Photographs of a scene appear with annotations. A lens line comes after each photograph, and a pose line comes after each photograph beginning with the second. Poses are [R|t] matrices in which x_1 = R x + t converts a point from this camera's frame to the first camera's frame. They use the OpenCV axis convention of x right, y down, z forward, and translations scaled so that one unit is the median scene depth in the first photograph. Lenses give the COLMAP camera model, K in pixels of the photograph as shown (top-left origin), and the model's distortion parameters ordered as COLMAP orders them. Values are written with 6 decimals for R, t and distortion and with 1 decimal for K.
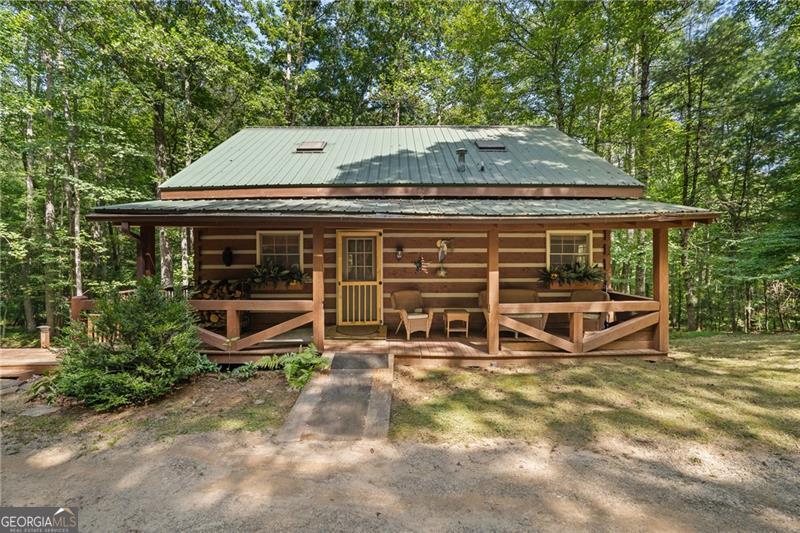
lens RADIAL K [[362.1, 0, 400.0], [0, 362.1, 266.5], [0, 0, 1]] dist [-0.001219, -0.000078]
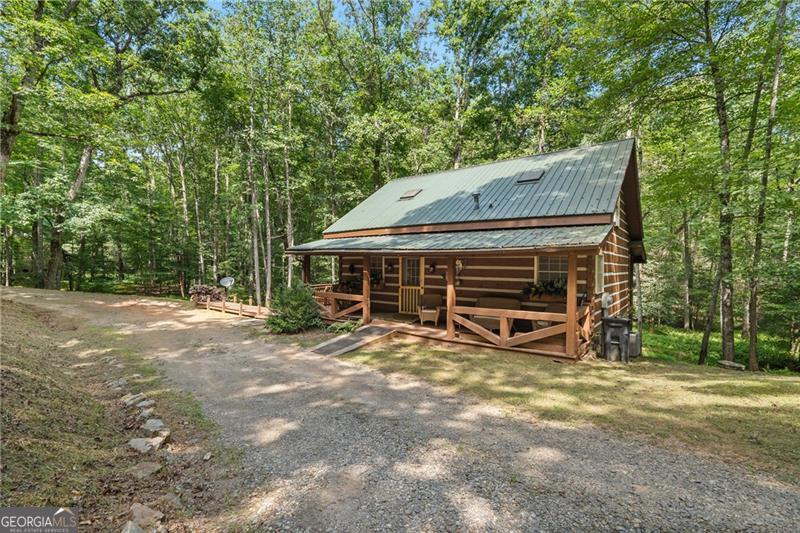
lens RADIAL K [[362.1, 0, 400.0], [0, 362.1, 266.5], [0, 0, 1]] dist [-0.001219, -0.000078]
pose [[0.788233, 0.015308, -0.615186, 0.847048], [-0.012785, 0.999882, 0.008499, -0.058749], [0.615244, 0.001166, 0.788336, -0.271491]]
